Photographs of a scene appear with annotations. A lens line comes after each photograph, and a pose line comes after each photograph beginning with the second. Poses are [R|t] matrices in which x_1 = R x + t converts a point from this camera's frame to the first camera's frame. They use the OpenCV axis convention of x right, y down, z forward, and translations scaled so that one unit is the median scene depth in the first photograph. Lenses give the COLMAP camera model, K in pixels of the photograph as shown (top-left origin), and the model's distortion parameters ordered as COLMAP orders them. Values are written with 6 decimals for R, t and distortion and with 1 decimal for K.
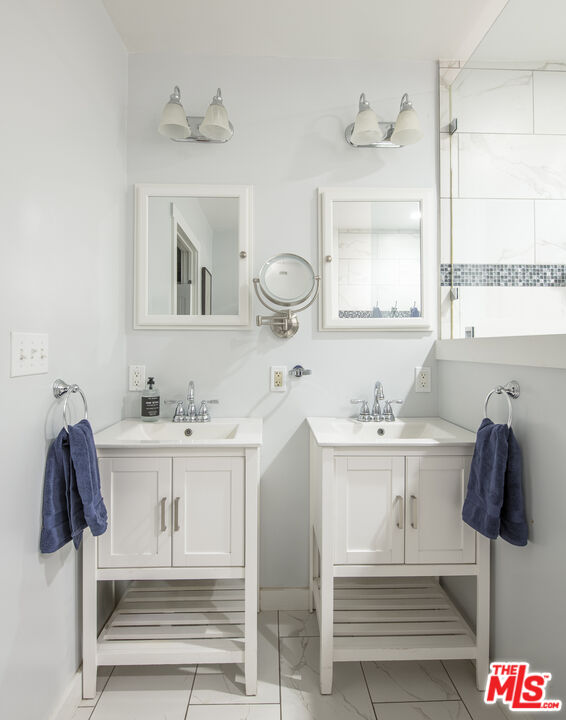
lens RADIAL K [[353.2, 0, 280.9], [0, 353.2, 340.5], [0, 0, 1]] dist [-0.004679, -0.000794]
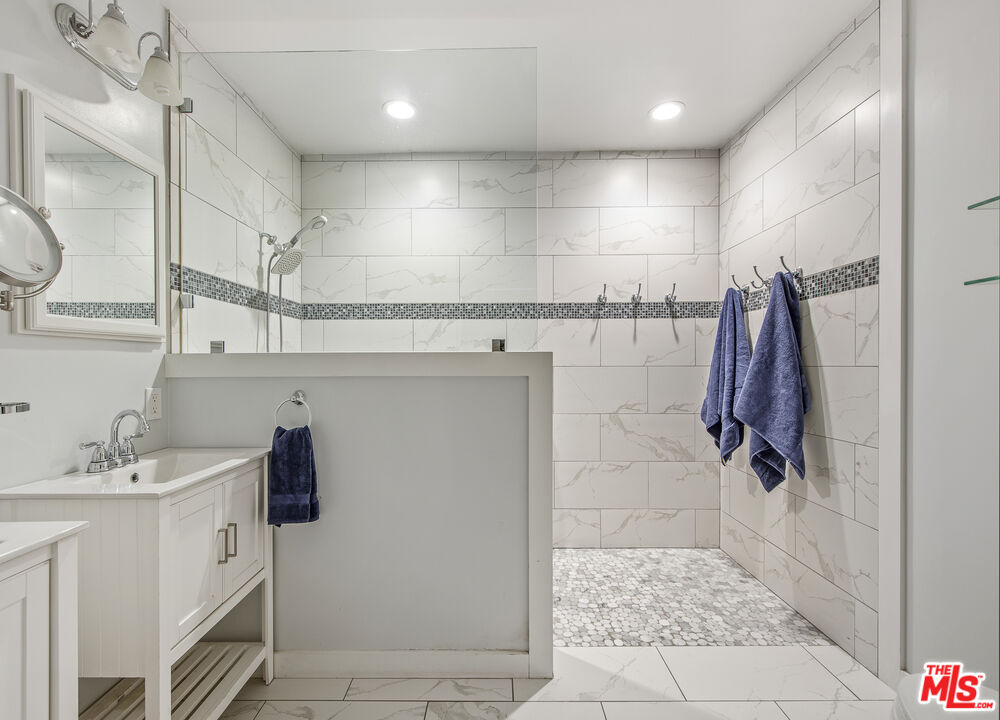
lens RADIAL K [[435.3, 0, 500.0], [0, 435.3, 360.0], [0, 0, 1]] dist [0.000981, 0.000205]
pose [[0.022064, 0.010553, 0.999701, -0.549737], [-0.012369, 0.999871, -0.010282, 0.012890], [-0.999680, -0.012139, 0.022192, 0.202901]]
